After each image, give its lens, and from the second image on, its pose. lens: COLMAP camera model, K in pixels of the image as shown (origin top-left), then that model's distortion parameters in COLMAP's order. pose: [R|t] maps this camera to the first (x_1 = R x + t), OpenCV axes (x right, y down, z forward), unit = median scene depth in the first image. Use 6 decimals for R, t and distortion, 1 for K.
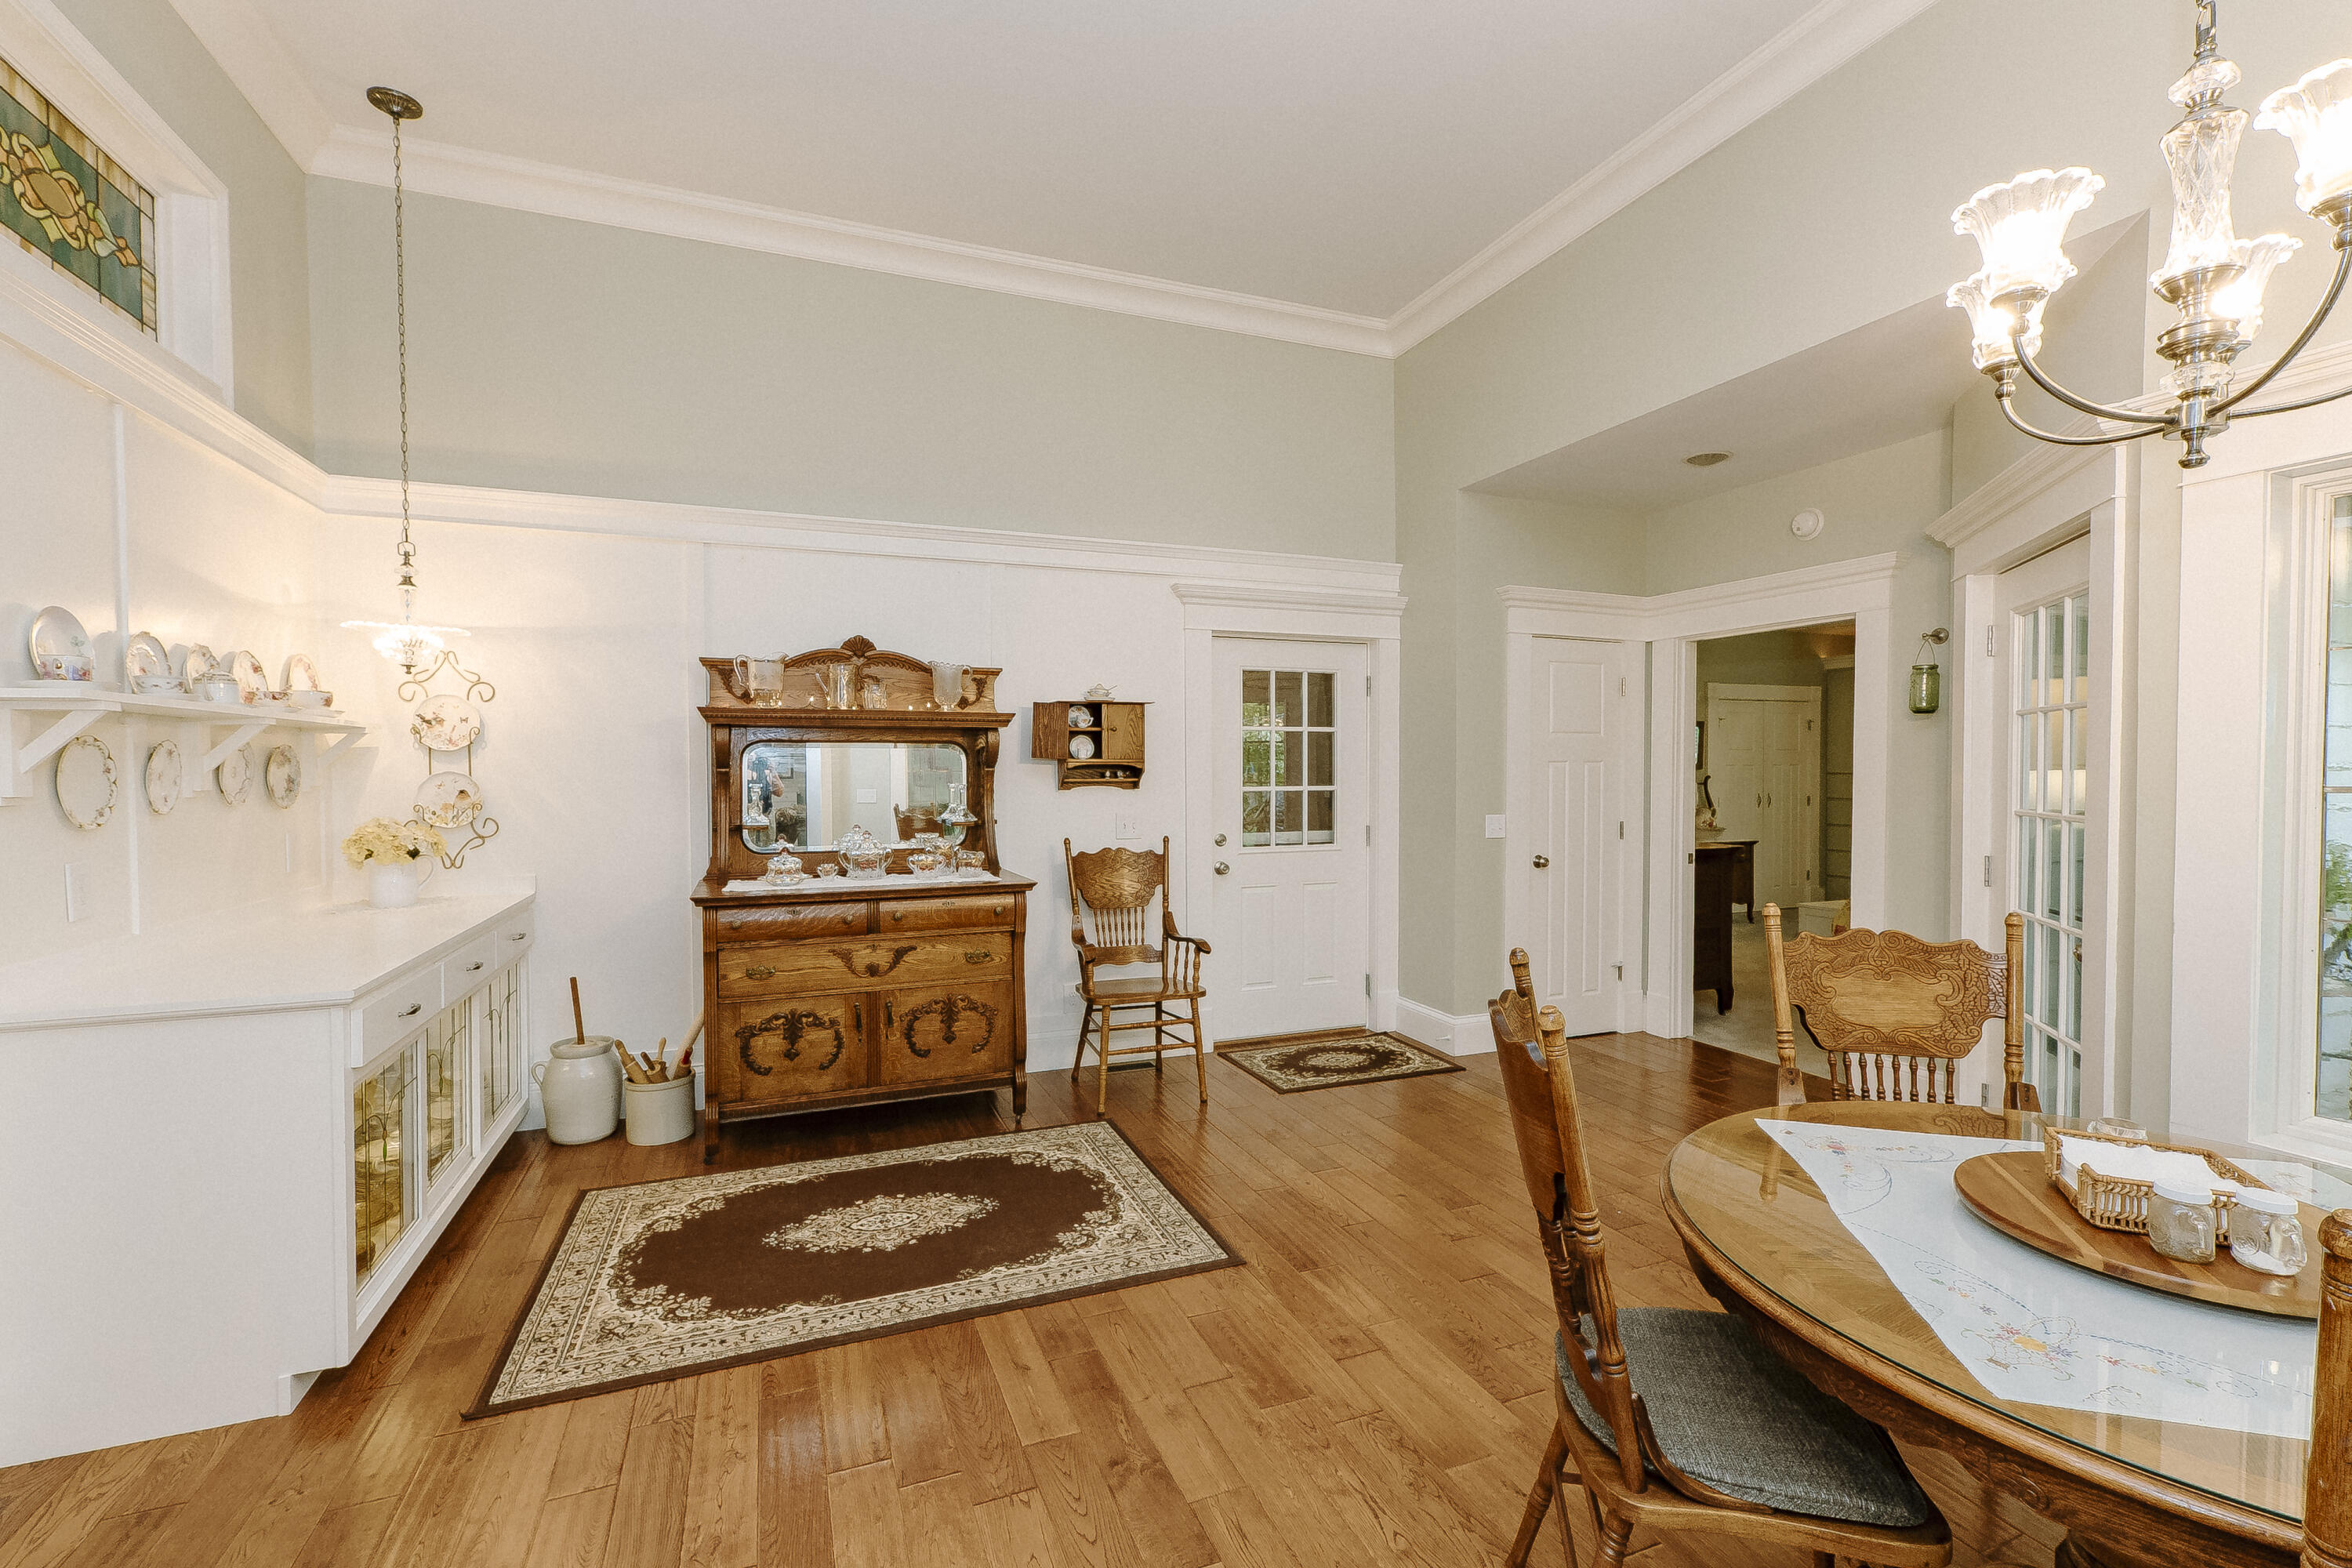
lens RADIAL K [[1016.6, 0, 1175.0], [0, 1016.6, 789.3], [0, 0, 1]] dist [0.003883, 0.000838]
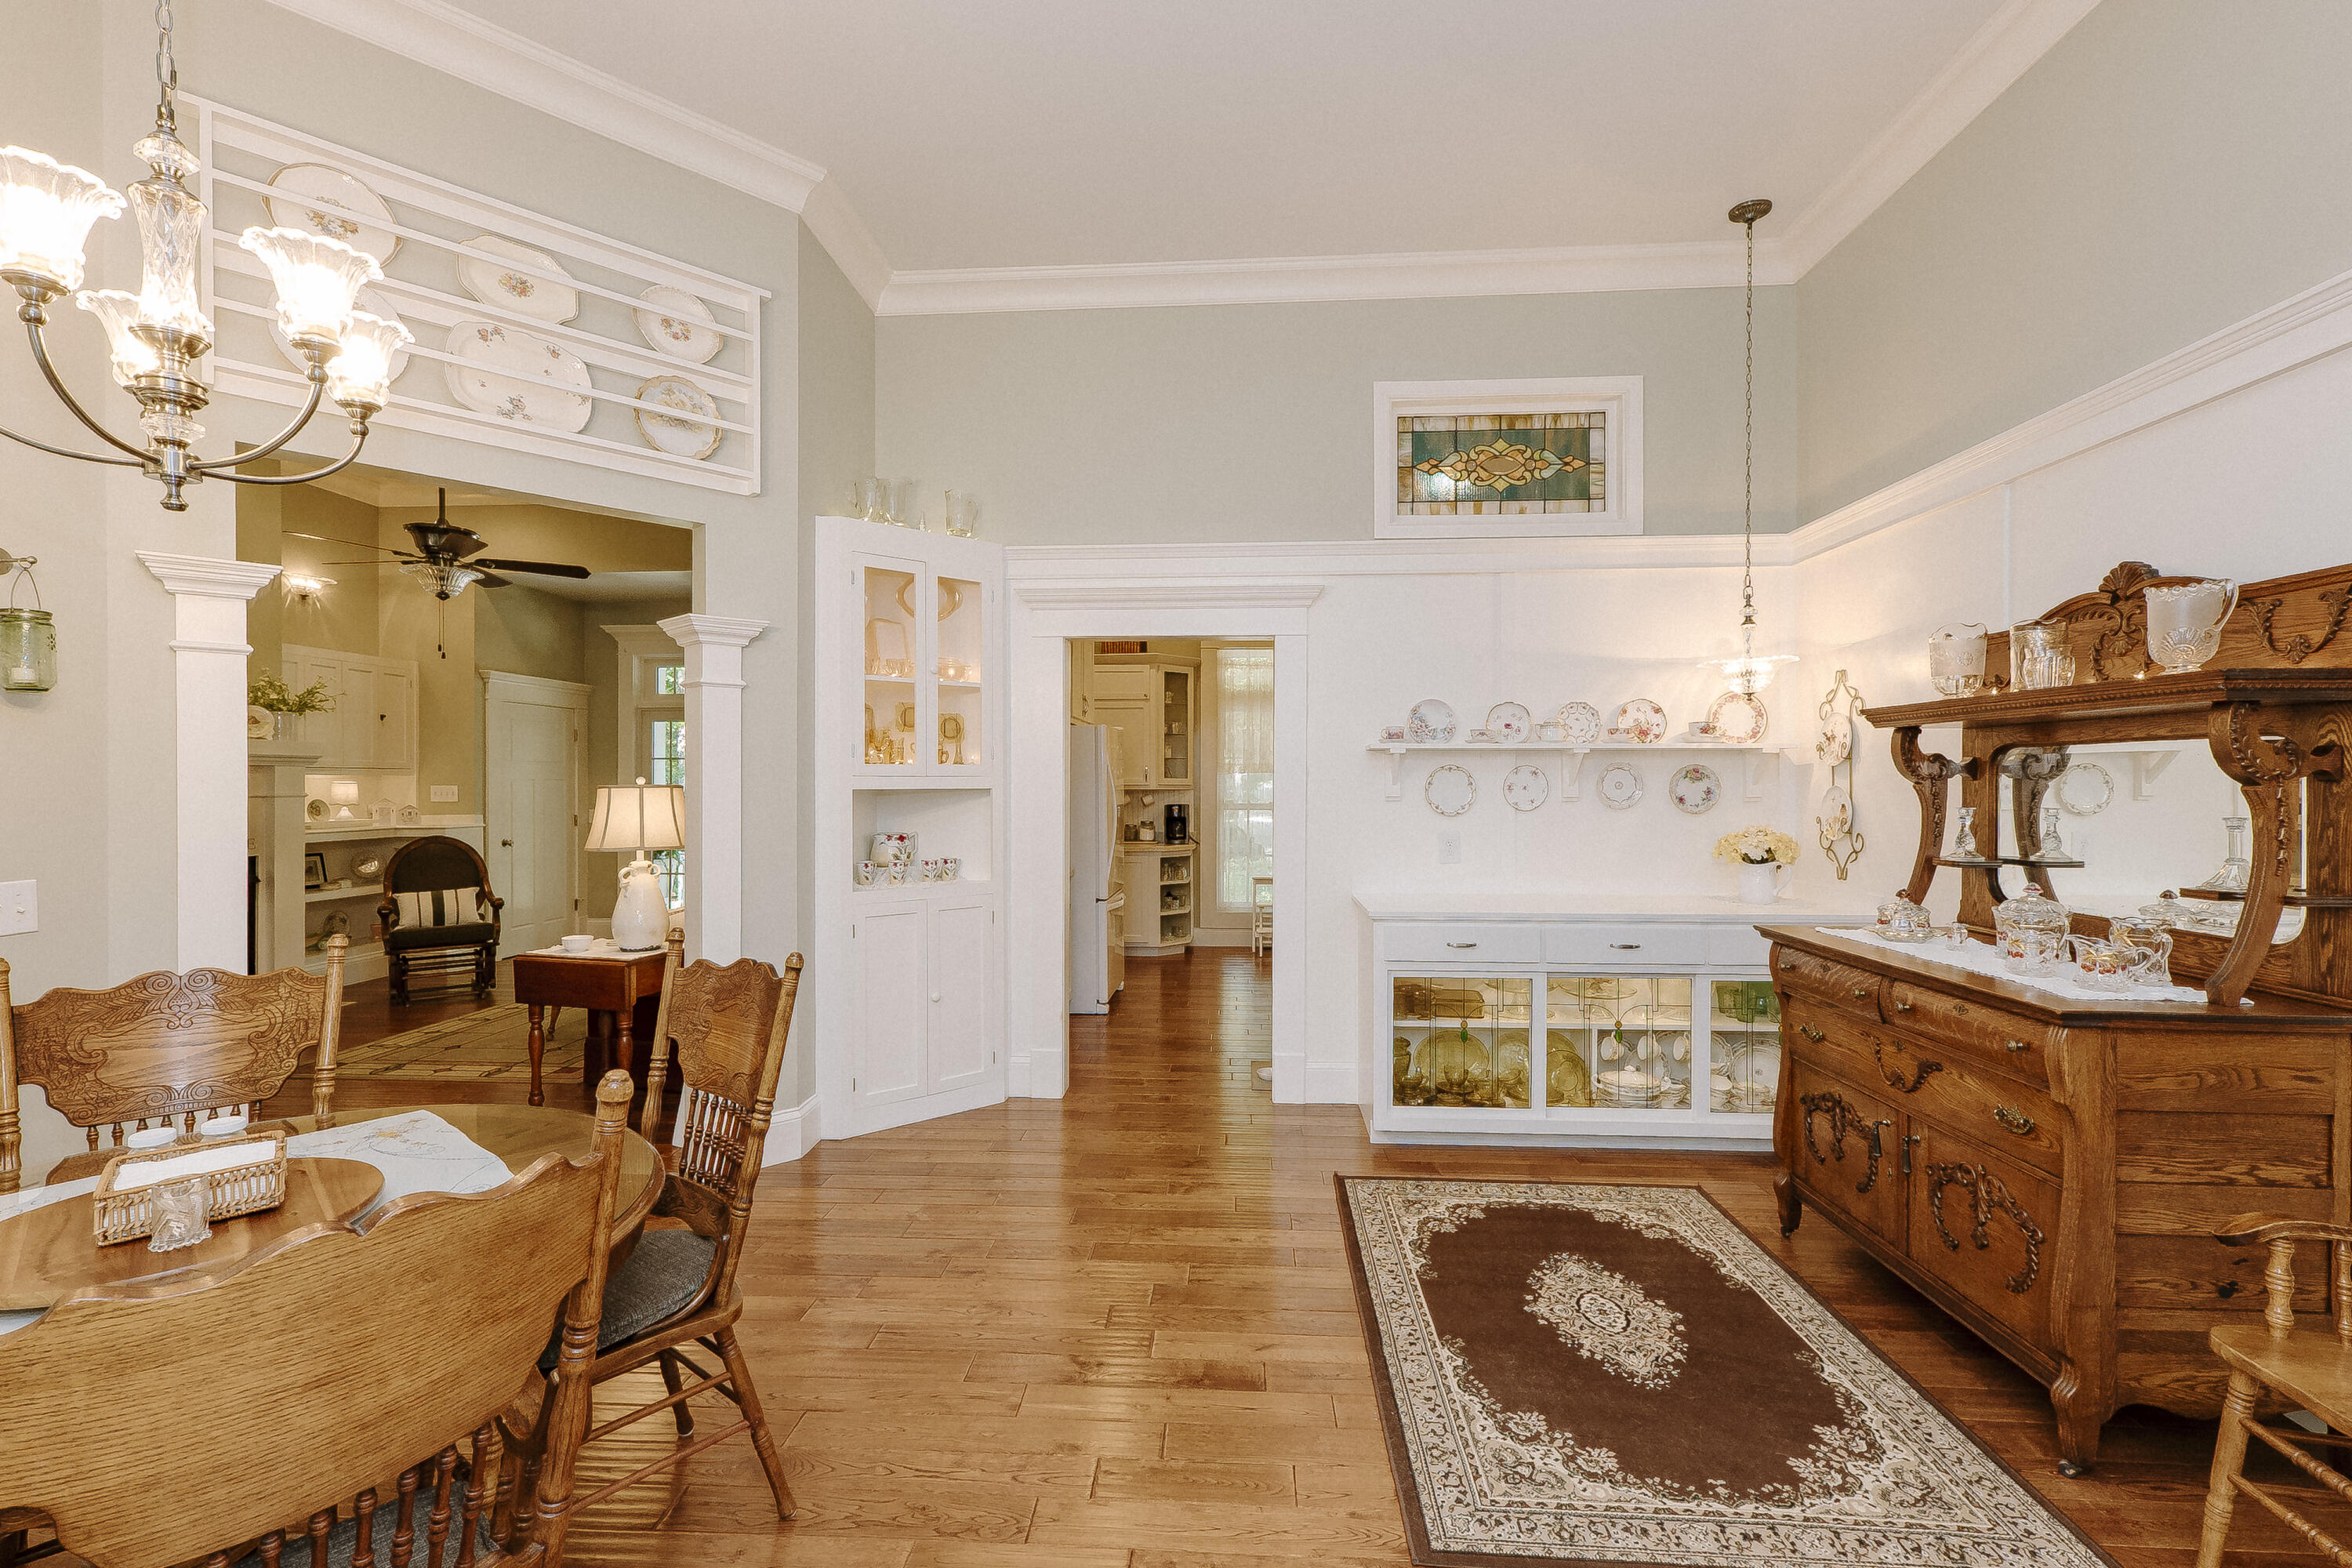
lens RADIAL K [[1042.9, 0, 1180.0], [0, 1042.9, 787.3], [0, 0, 1]] dist [0.000547, 0.000170]
pose [[-0.428069, 0.006708, -0.903721, 0.528324], [-0.019088, 0.999682, 0.016462, -0.020665], [0.903544, 0.024297, -0.427805, 0.835921]]
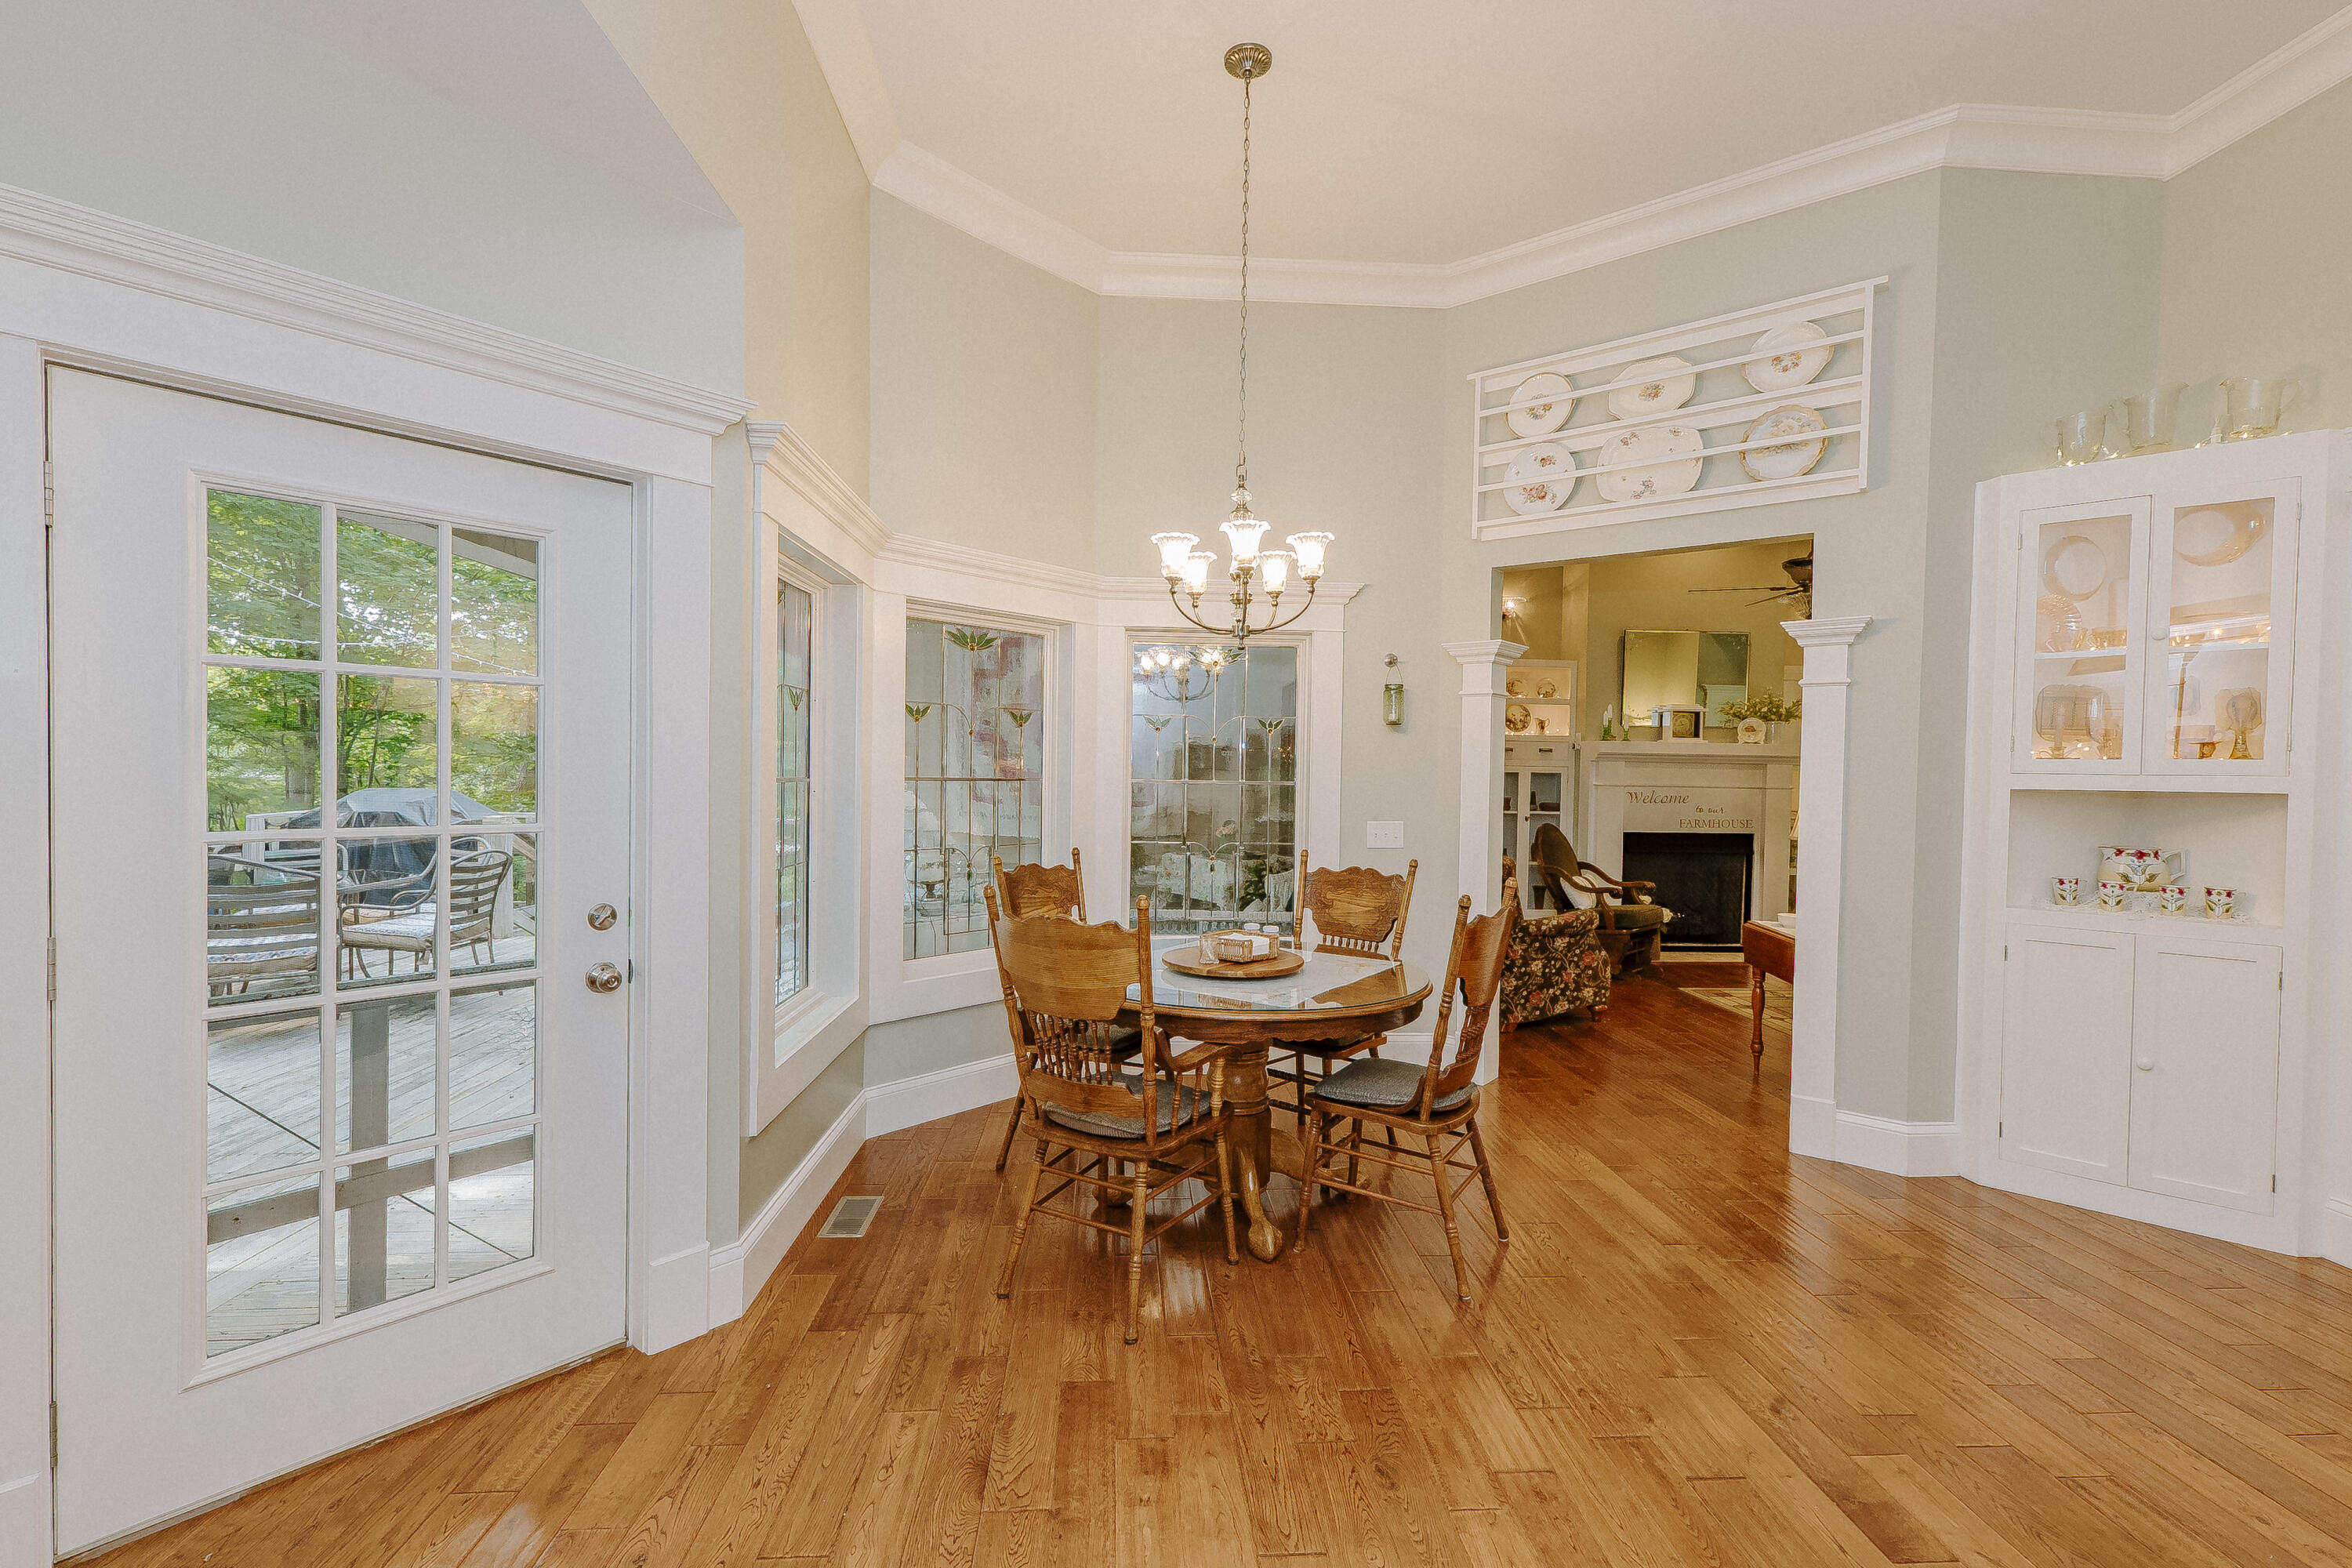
lens RADIAL K [[1015.1, 0, 1174.8], [0, 1015.1, 789.2], [0, 0, 1]] dist [0.001135, 0.002861]
pose [[-0.947522, -0.018159, 0.319175, 0.122062], [-0.005315, 0.999142, 0.041068, -0.027146], [-0.319647, 0.037216, -0.946806, 1.161272]]
